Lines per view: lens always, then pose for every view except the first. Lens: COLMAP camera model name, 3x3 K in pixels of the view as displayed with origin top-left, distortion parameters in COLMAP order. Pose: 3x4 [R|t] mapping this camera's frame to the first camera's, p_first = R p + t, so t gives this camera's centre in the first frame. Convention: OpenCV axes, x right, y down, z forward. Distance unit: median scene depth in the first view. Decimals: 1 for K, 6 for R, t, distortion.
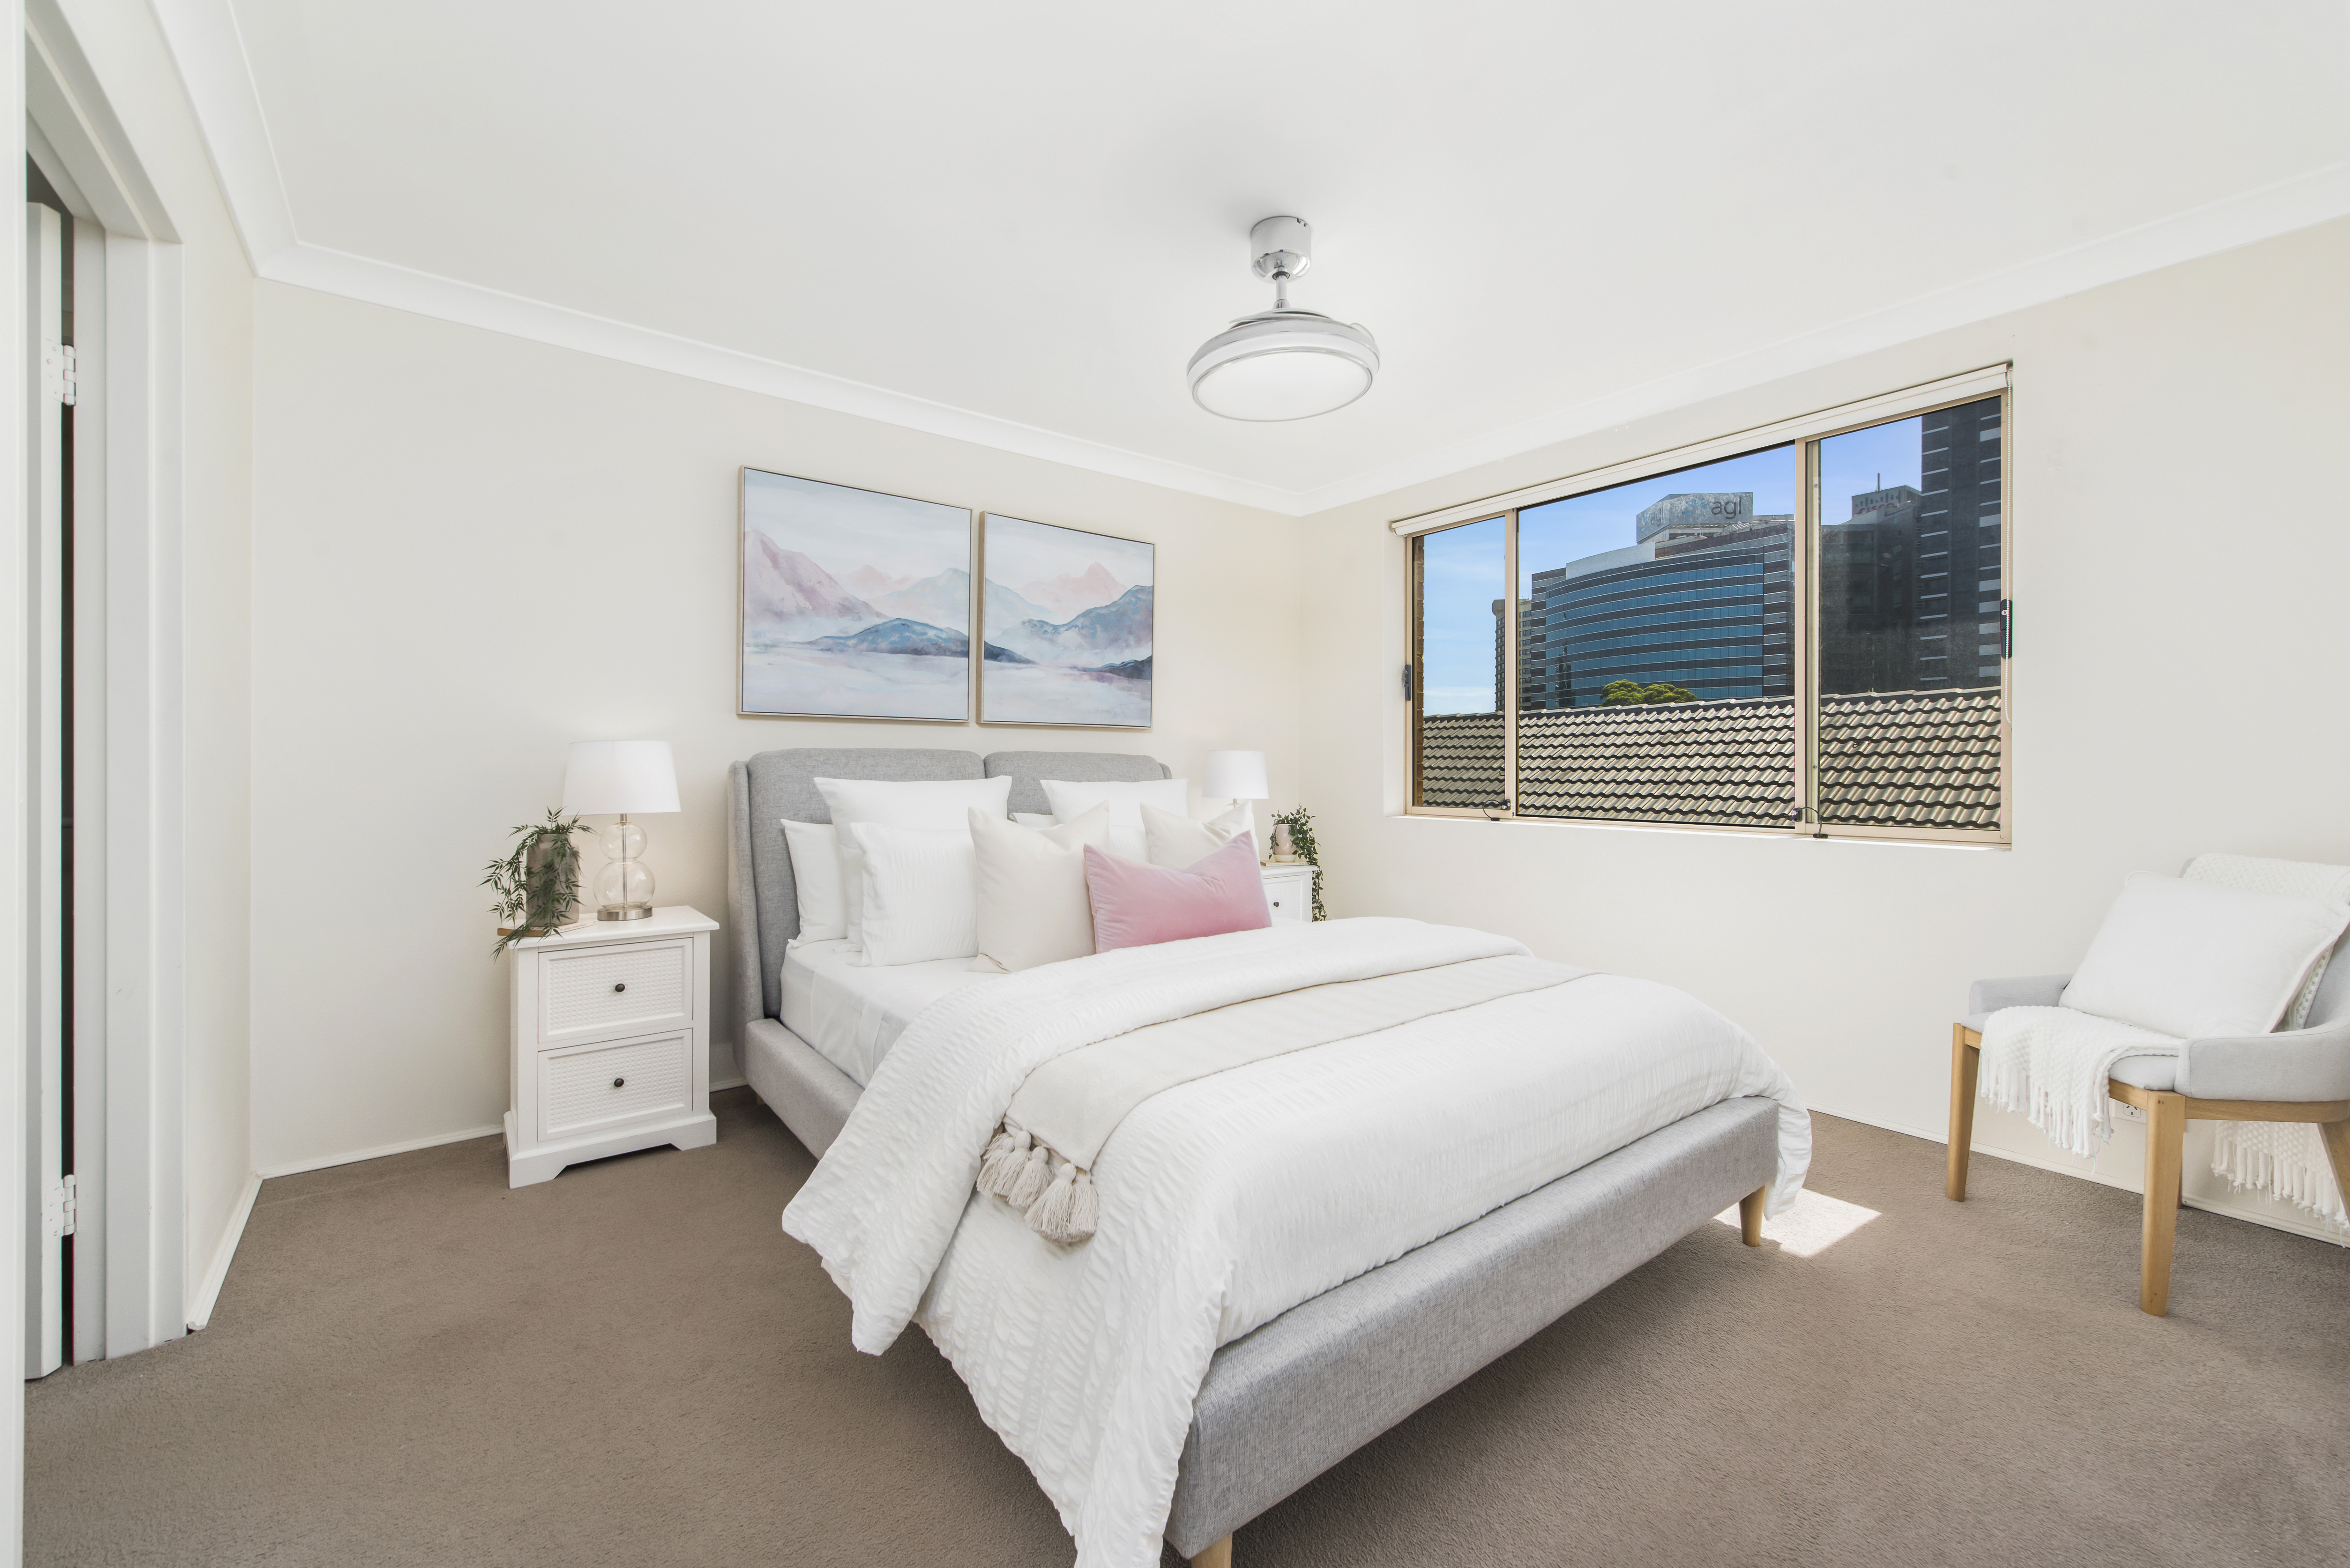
lens RADIAL K [[927.2, 0, 1175.9], [0, 927.2, 784.5], [0, 0, 1]] dist [0.002344, -0.000260]
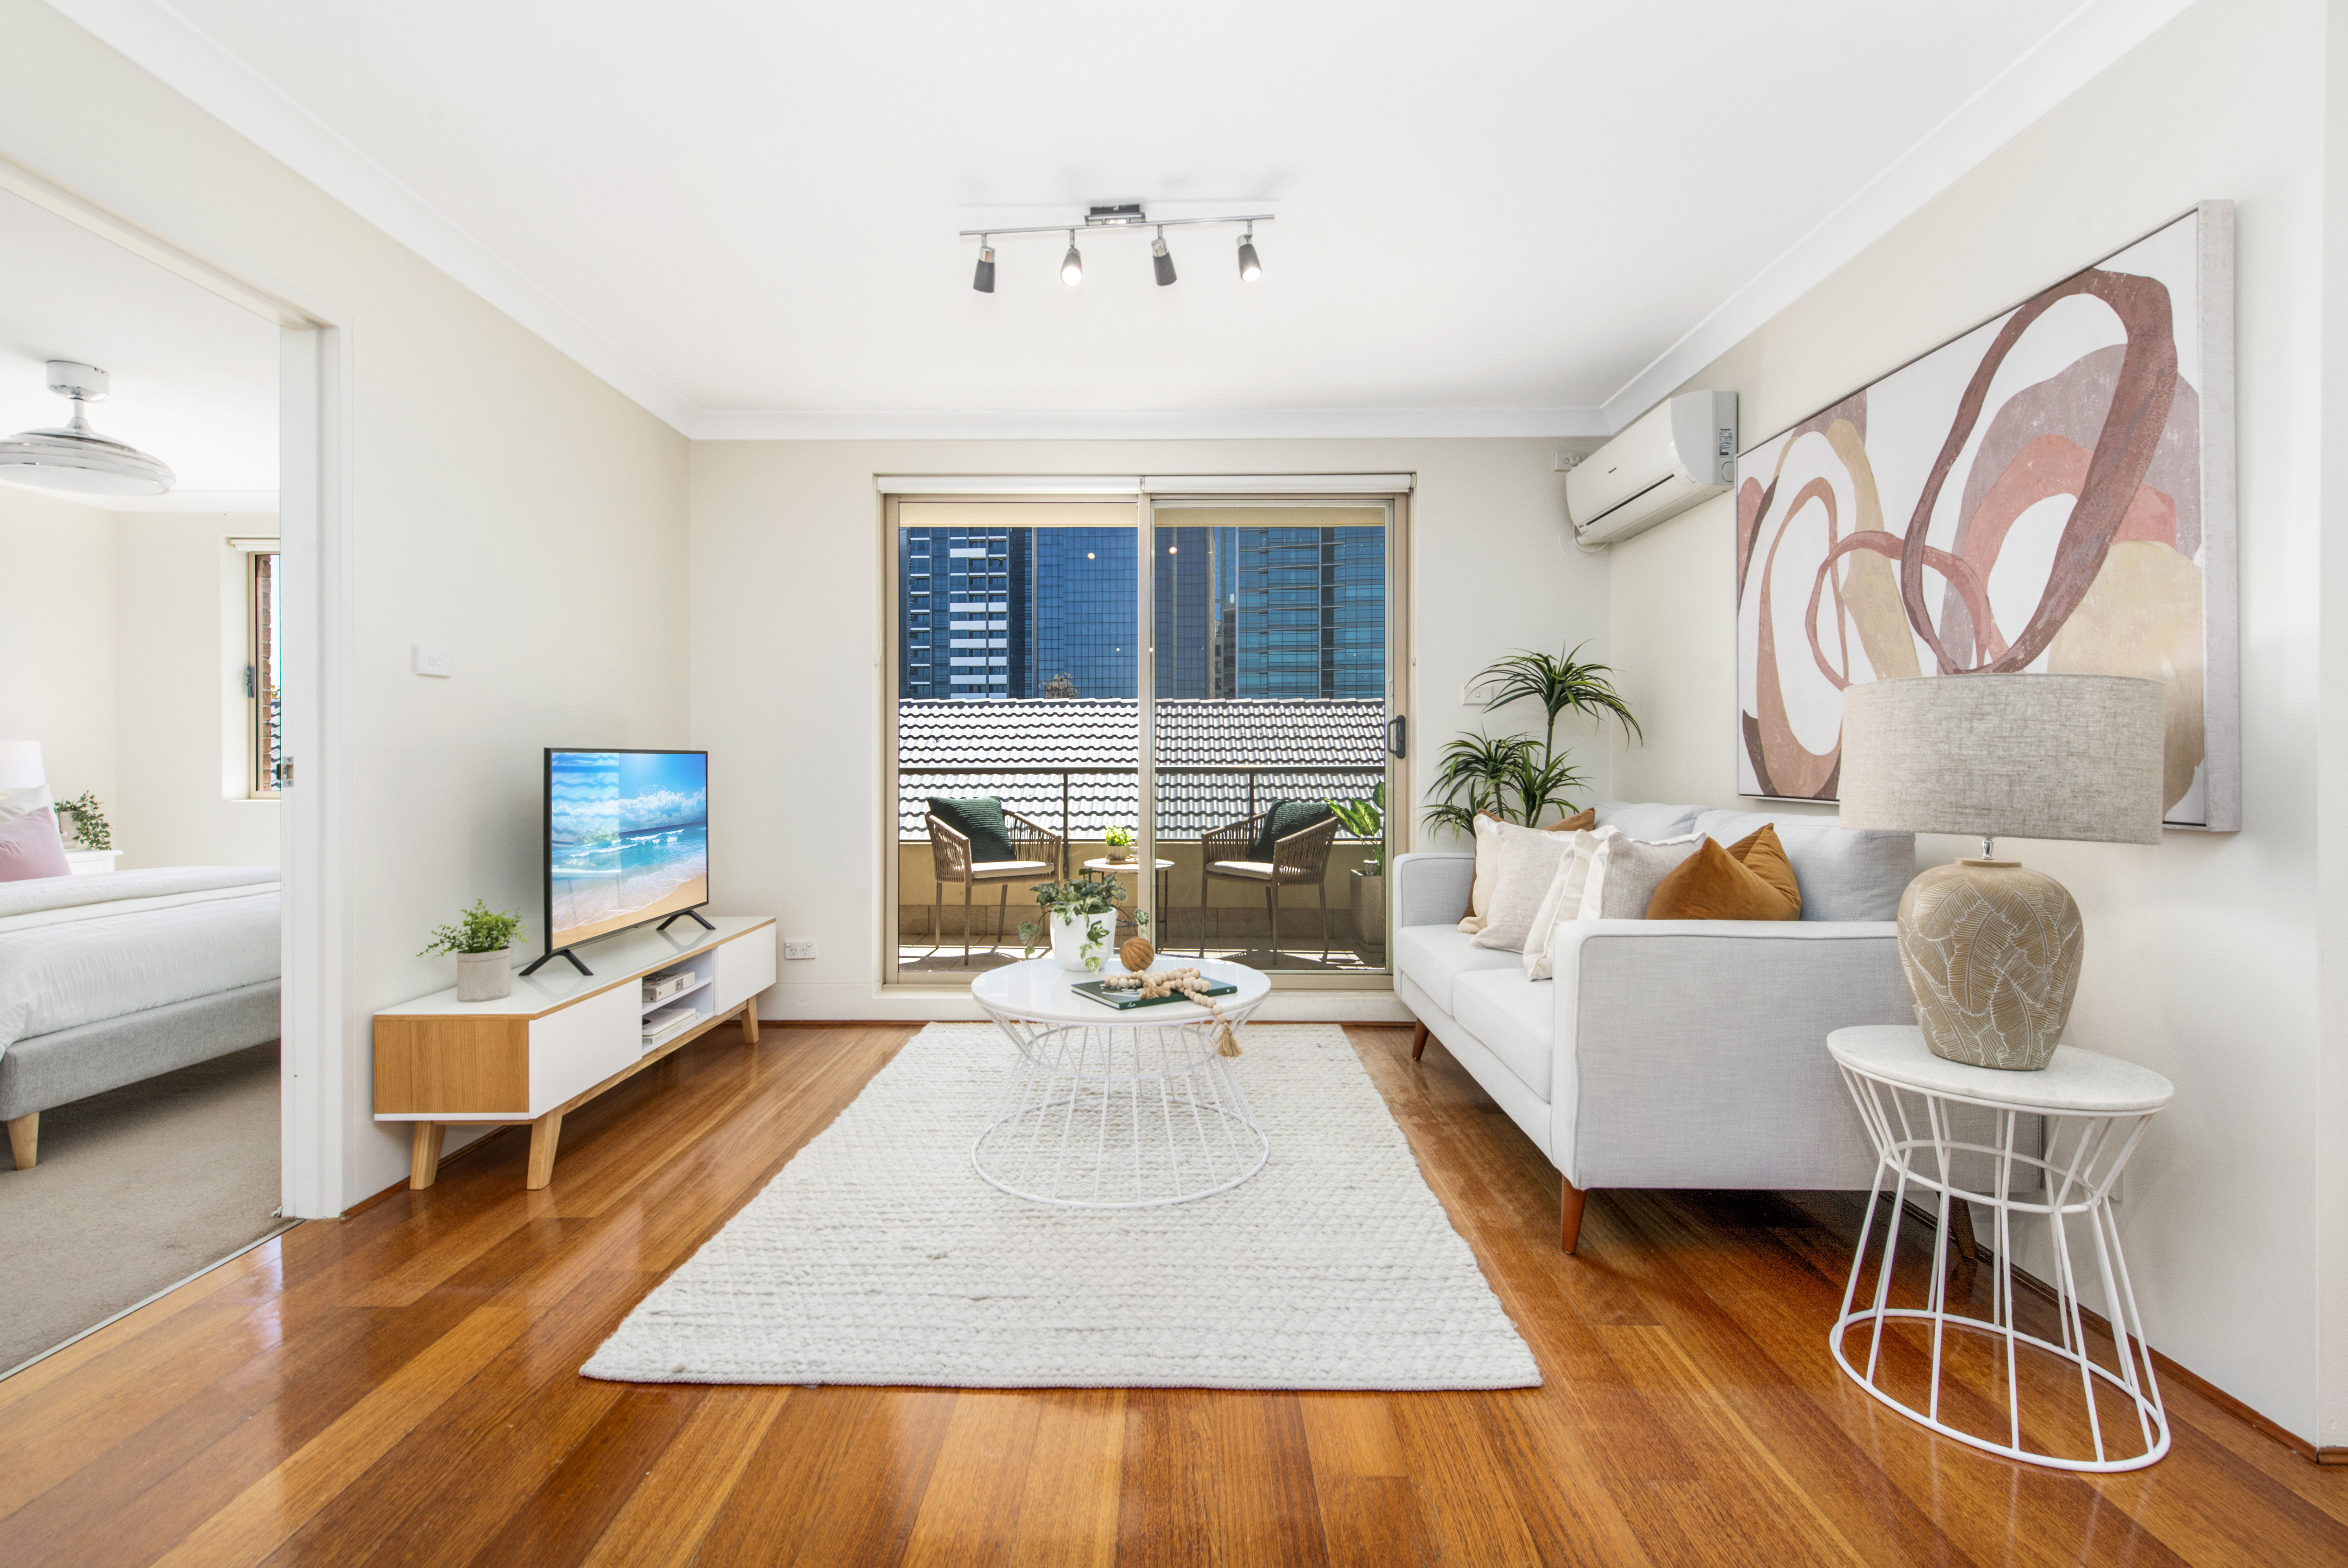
lens RADIAL K [[1060.5, 0, 1178.0], [0, 1060.5, 785.6], [0, 0, 1]] dist [0.003053, 0.000511]
pose [[0.624881, -0.003370, 0.780713, -0.105785], [0.003741, 0.999992, 0.001322, 0.034498], [-0.780711, 0.002095, 0.624888, -1.284286]]
